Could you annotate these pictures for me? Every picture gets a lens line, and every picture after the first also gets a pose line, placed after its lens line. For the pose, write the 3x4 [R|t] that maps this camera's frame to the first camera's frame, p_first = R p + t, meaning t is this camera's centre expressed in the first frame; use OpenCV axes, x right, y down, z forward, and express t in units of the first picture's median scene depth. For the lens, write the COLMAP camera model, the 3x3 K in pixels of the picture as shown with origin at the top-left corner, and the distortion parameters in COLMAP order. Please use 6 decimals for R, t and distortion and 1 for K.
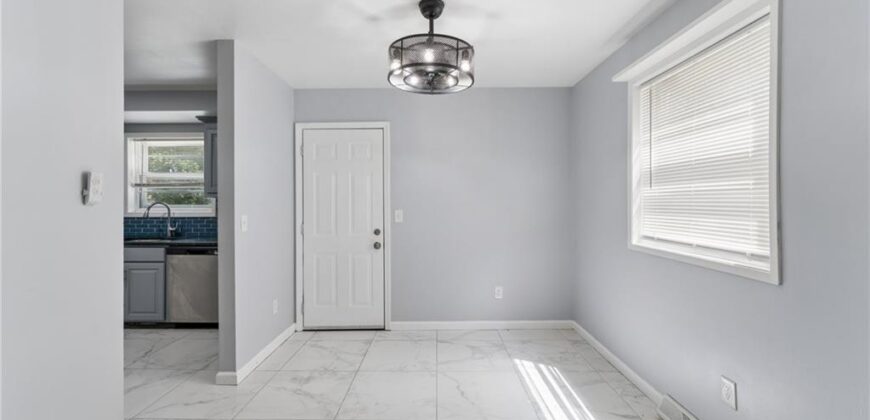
lens RADIAL K [[346.3, 0, 431.5], [0, 346.3, 202.2], [0, 0, 1]] dist [-0.002874, 0.000001]
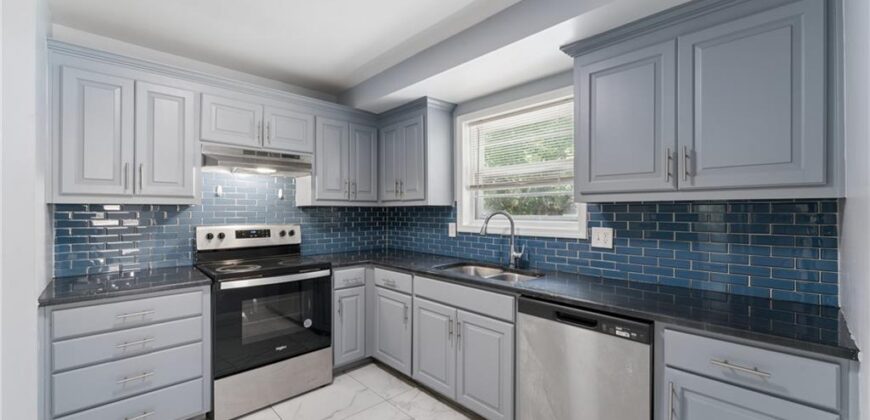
lens RADIAL K [[346.3, 0, 436.2], [0, 346.3, 210.5], [0, 0, 1]] dist [-0.002874, 0.000001]
pose [[0.694189, 0.000304, -0.719792, -0.400193], [0.002351, 0.999994, 0.002690, -0.003280], [0.719789, -0.003559, 0.694184, 0.461627]]
